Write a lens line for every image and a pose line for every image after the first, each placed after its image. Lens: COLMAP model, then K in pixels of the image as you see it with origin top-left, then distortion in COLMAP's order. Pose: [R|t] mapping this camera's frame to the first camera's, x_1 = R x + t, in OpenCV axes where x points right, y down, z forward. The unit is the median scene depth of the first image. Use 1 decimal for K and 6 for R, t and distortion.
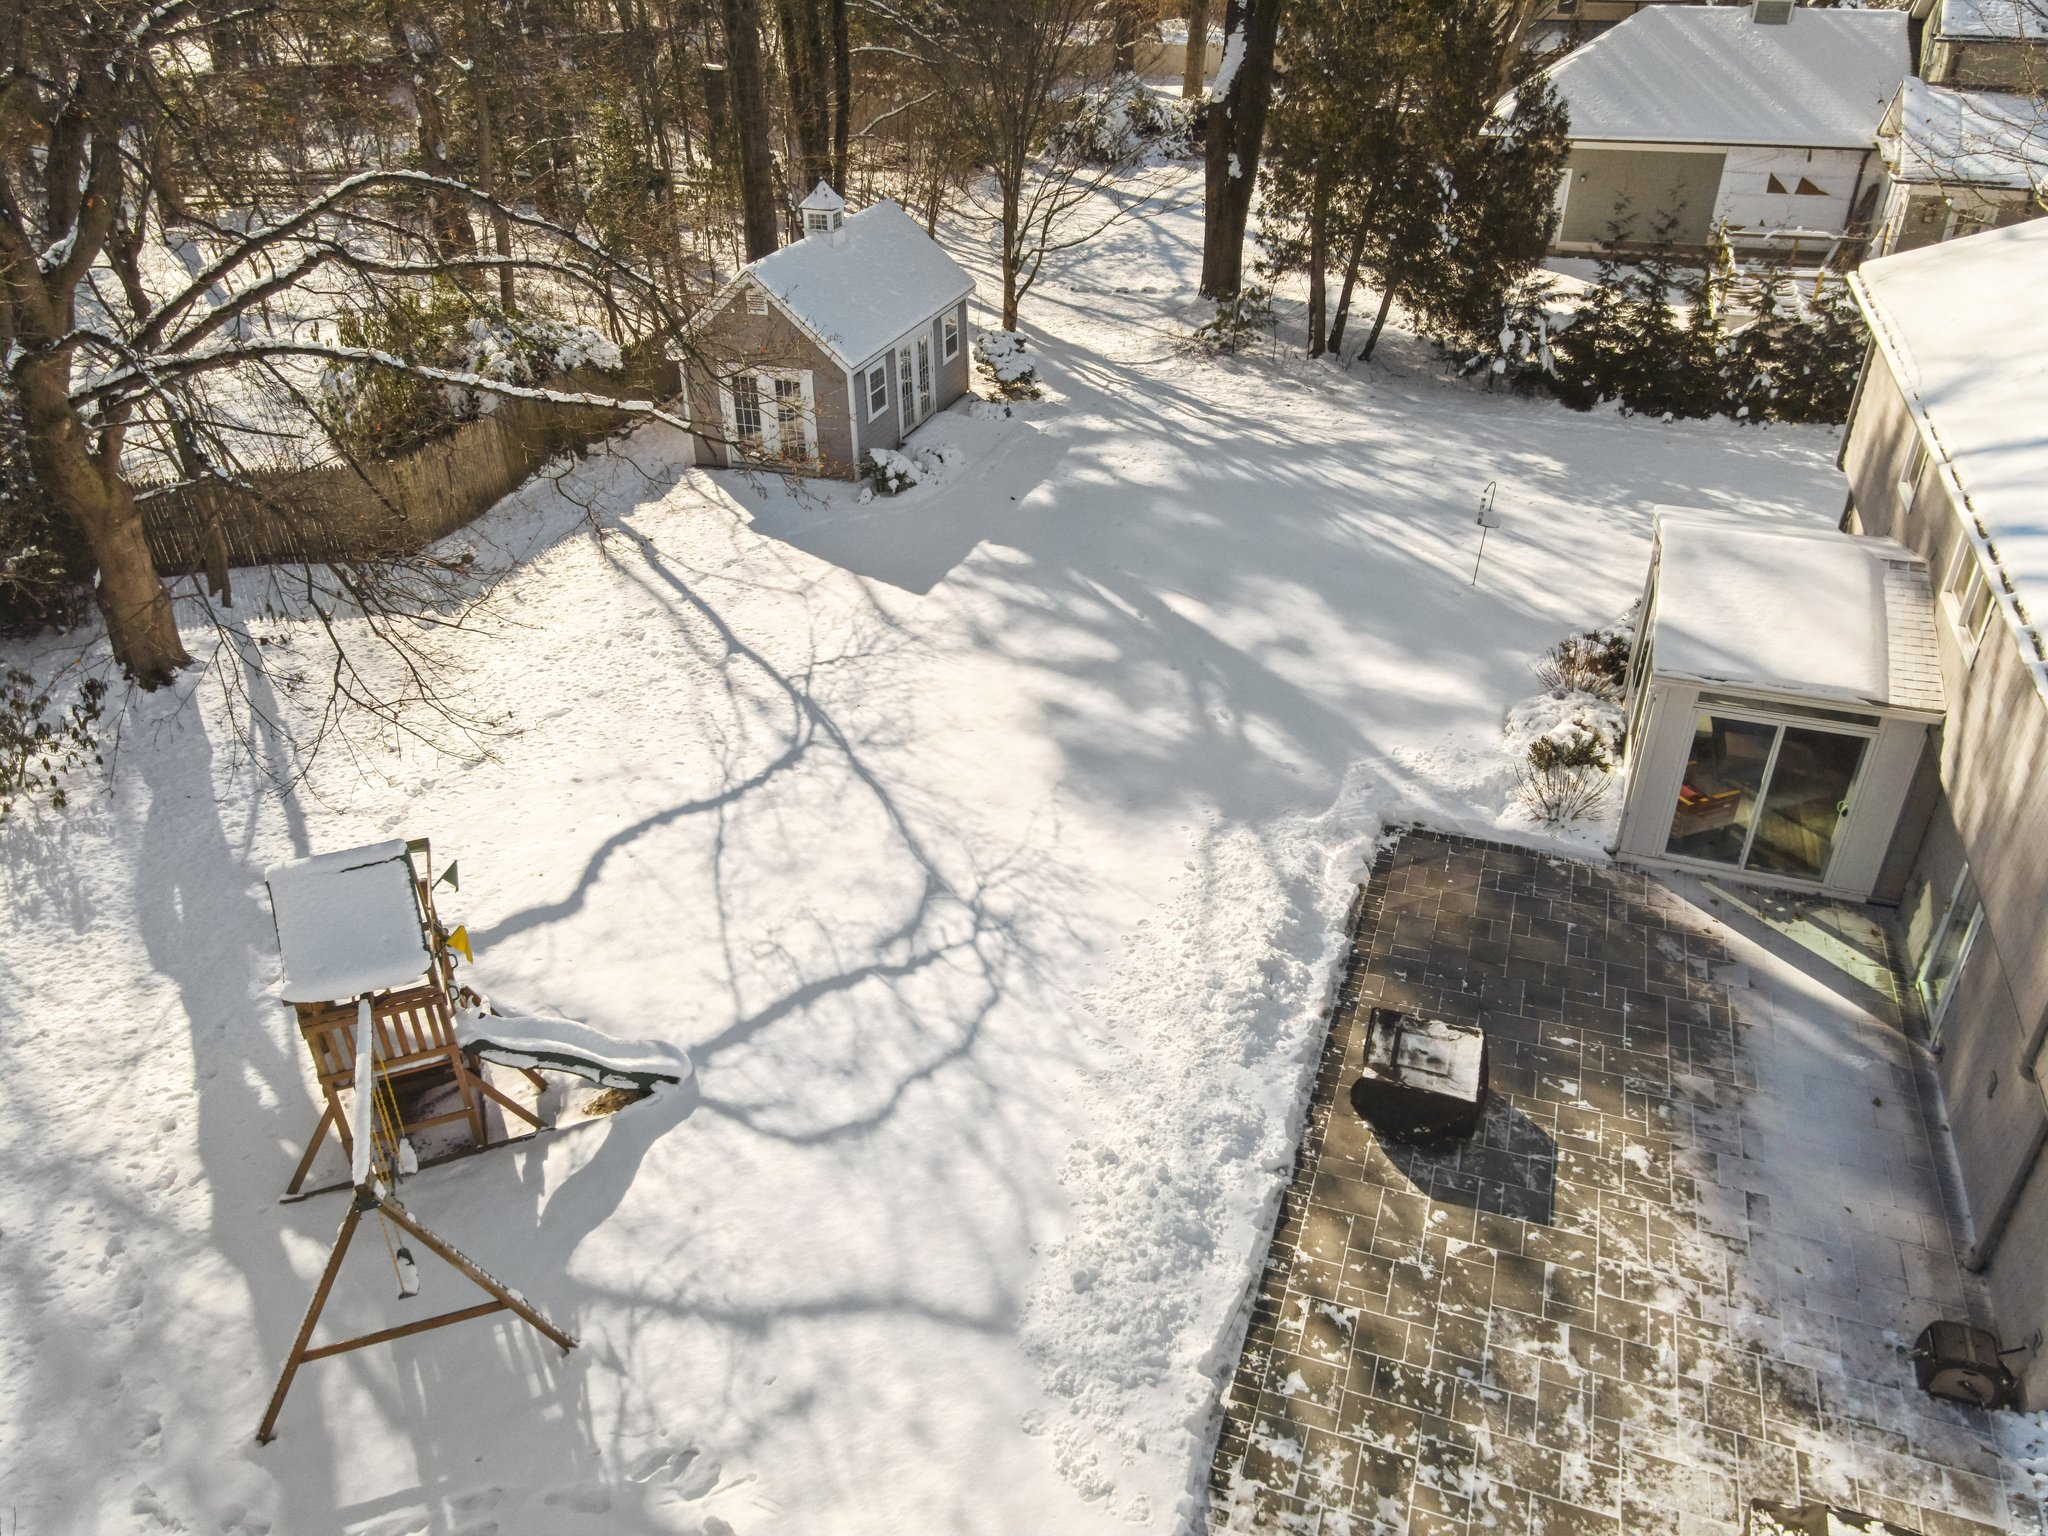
lens RADIAL K [[1490.0, 0, 1024.0], [0, 1490.0, 768.0], [0, 0, 1]] dist [0.019002, 0.004990]
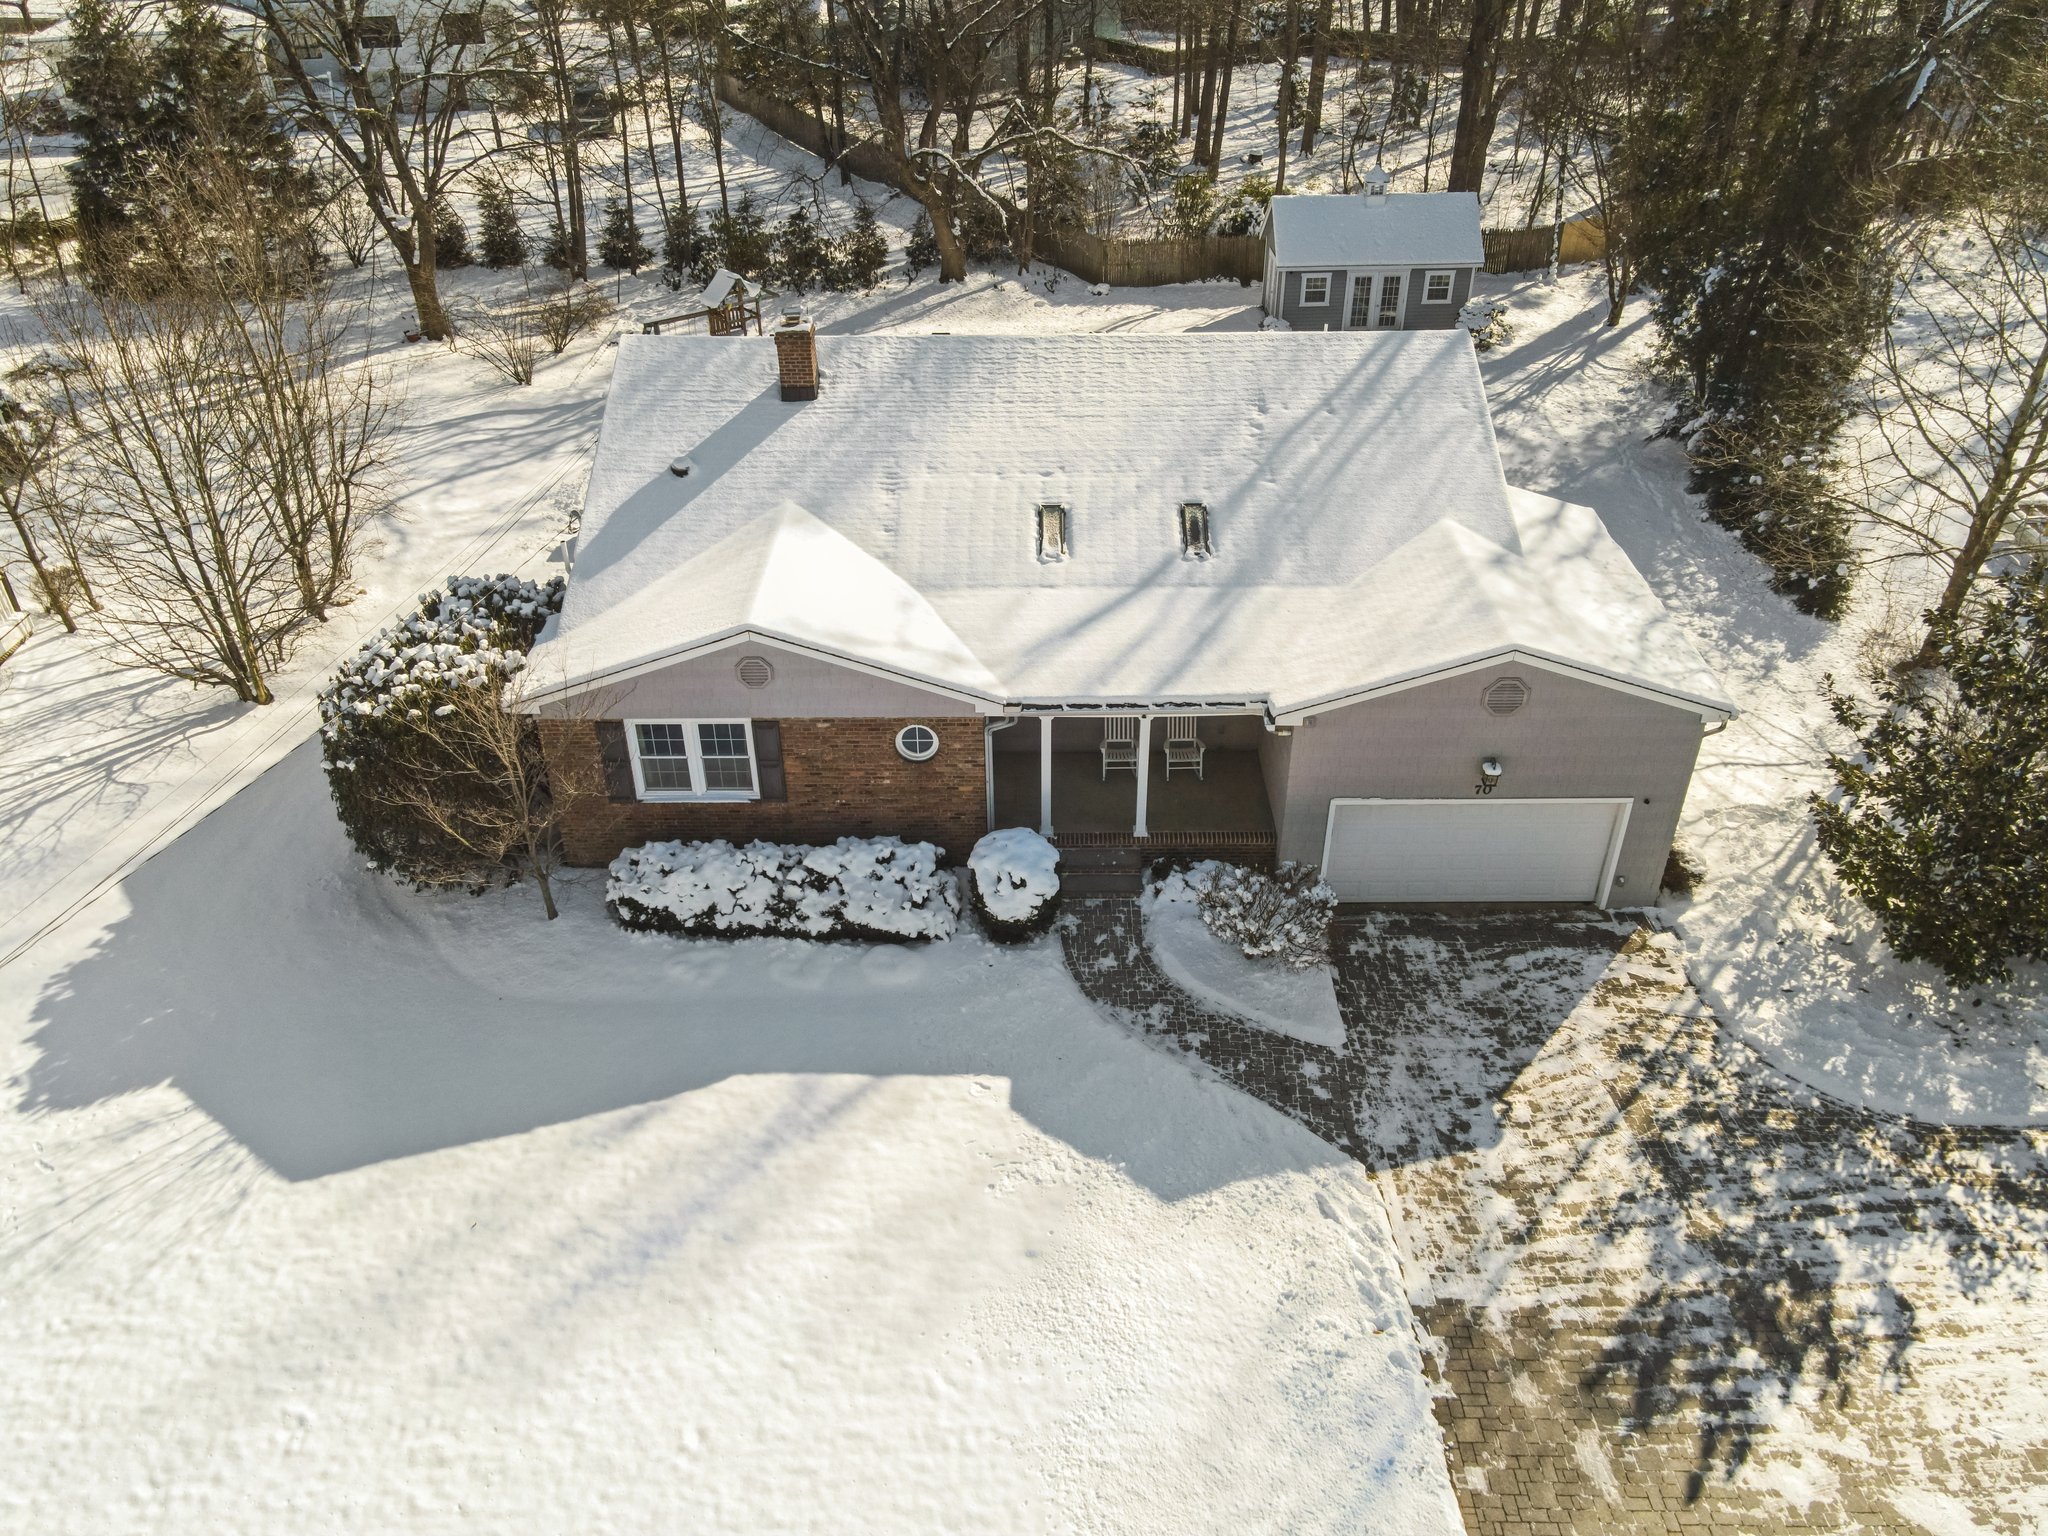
lens RADIAL K [[1490.0, 0, 1024.0], [0, 1490.0, 768.0], [0, 0, 1]] dist [0.019002, 0.004990]
pose [[0.339296, 0.529061, -0.777800, 1.983763], [-0.488573, 0.805690, 0.334904, -0.323662], [0.803850, 0.266381, 0.531852, -0.008350]]
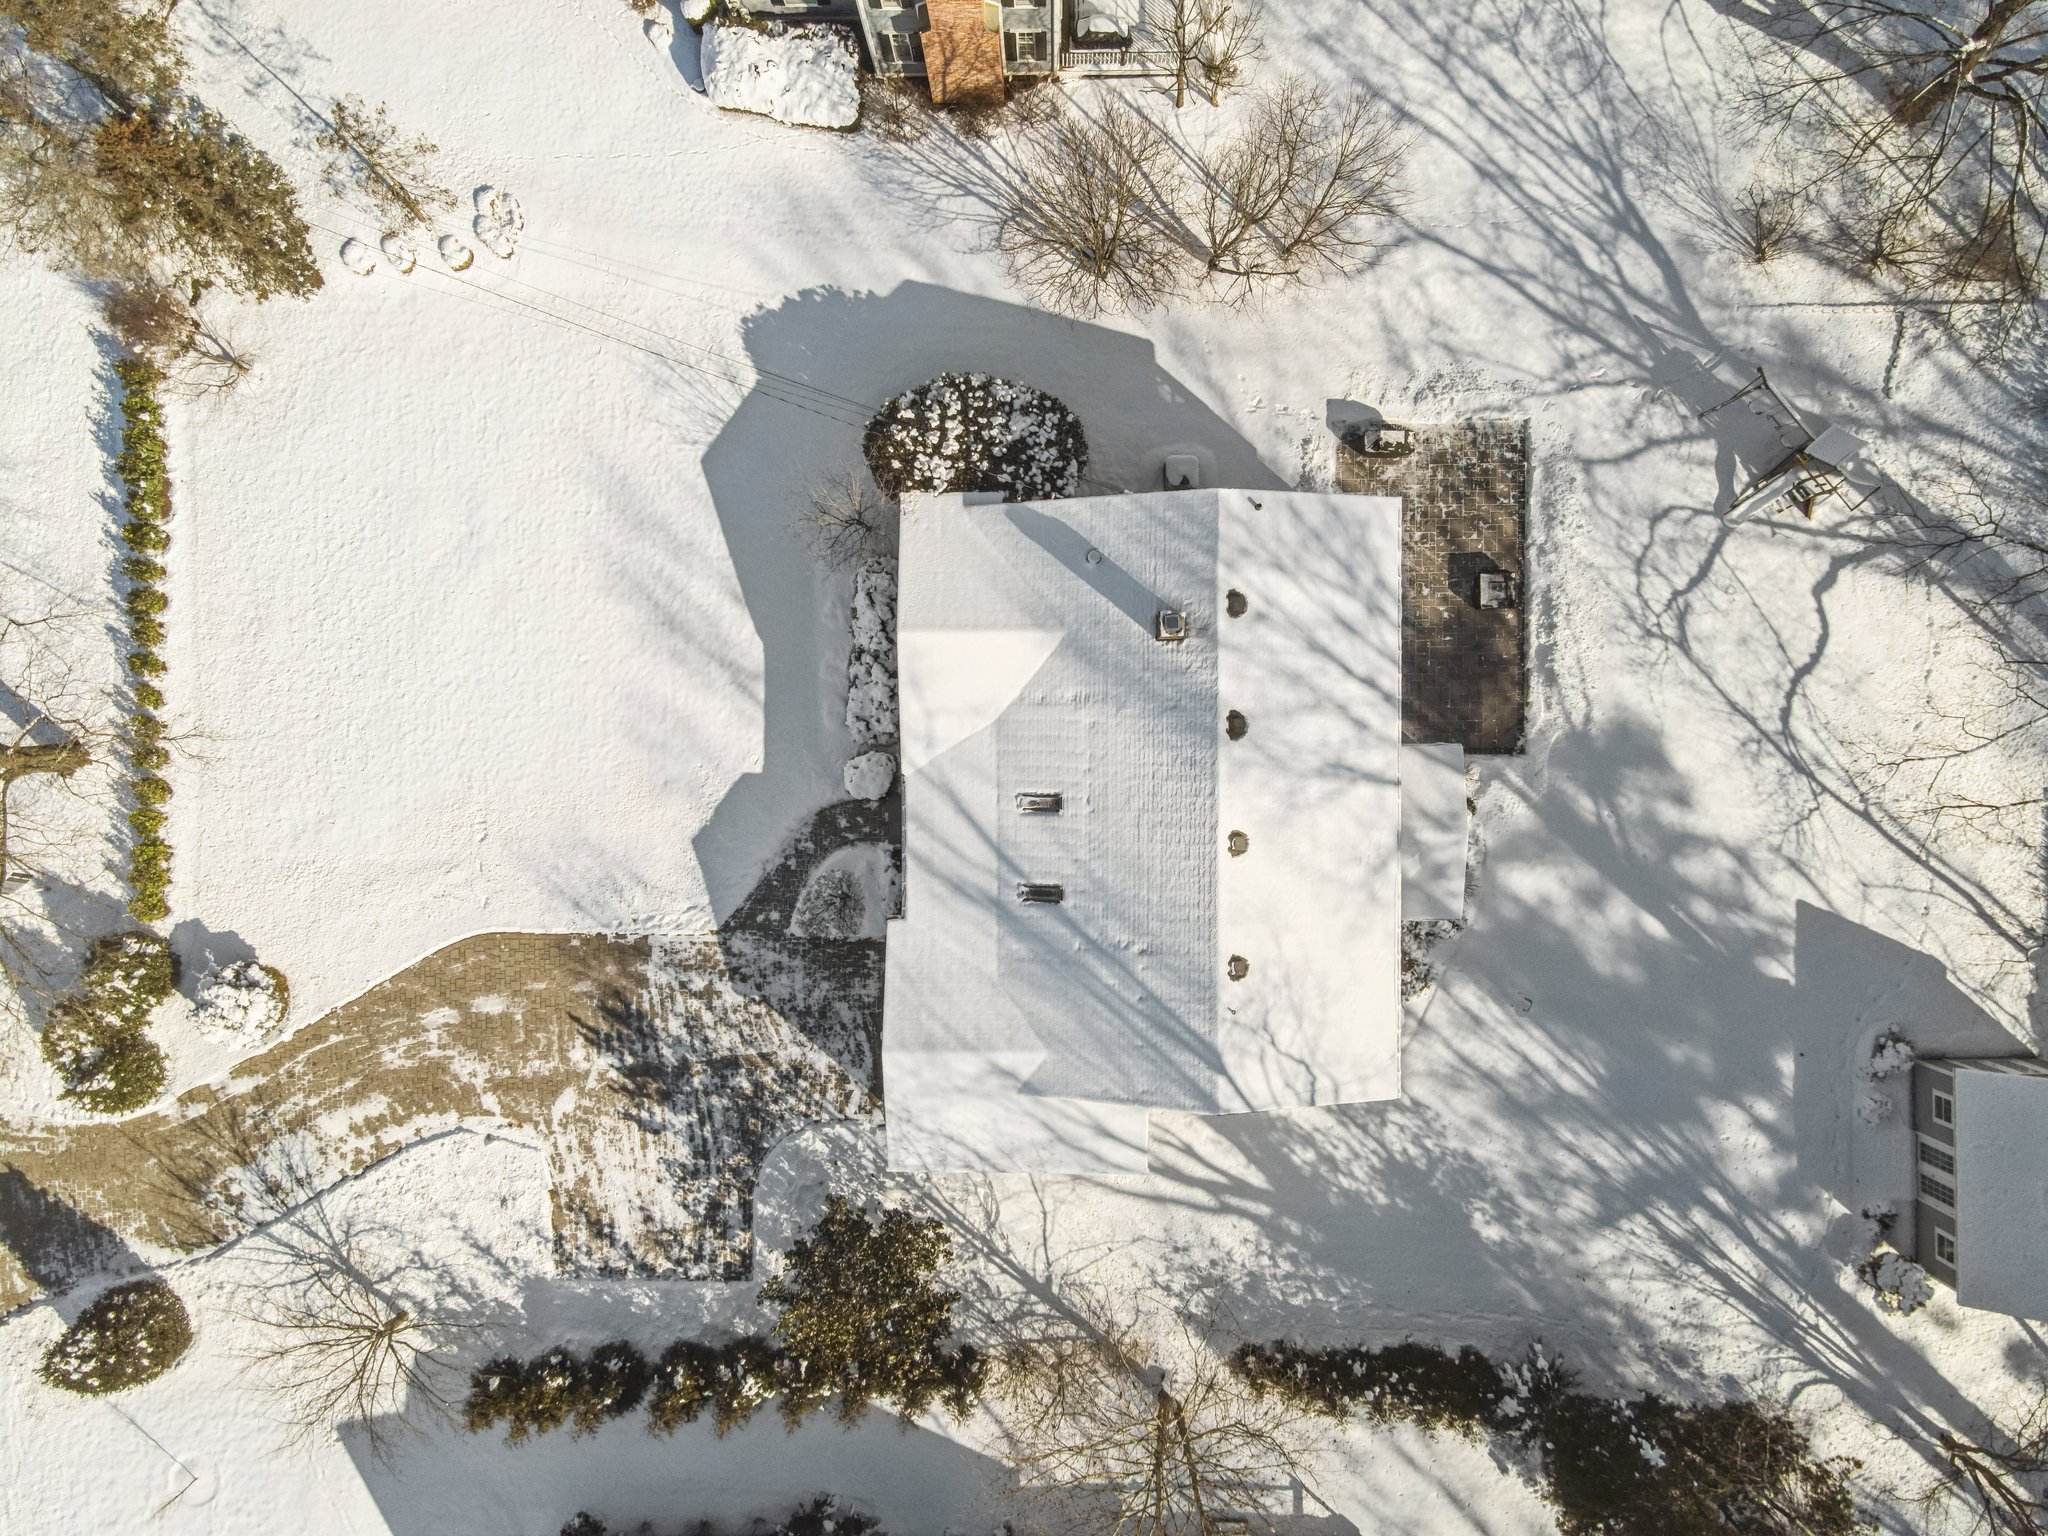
lens RADIAL K [[1490.0, 0, 1024.0], [0, 1490.0, 768.0], [0, 0, 1]] dist [0.019002, 0.004990]
pose [[-0.939214, 0.341632, 0.034138, 0.844742], [-0.155304, -0.511415, 0.845184, -1.726288], [0.306200, 0.788506, 0.533385, -0.475636]]
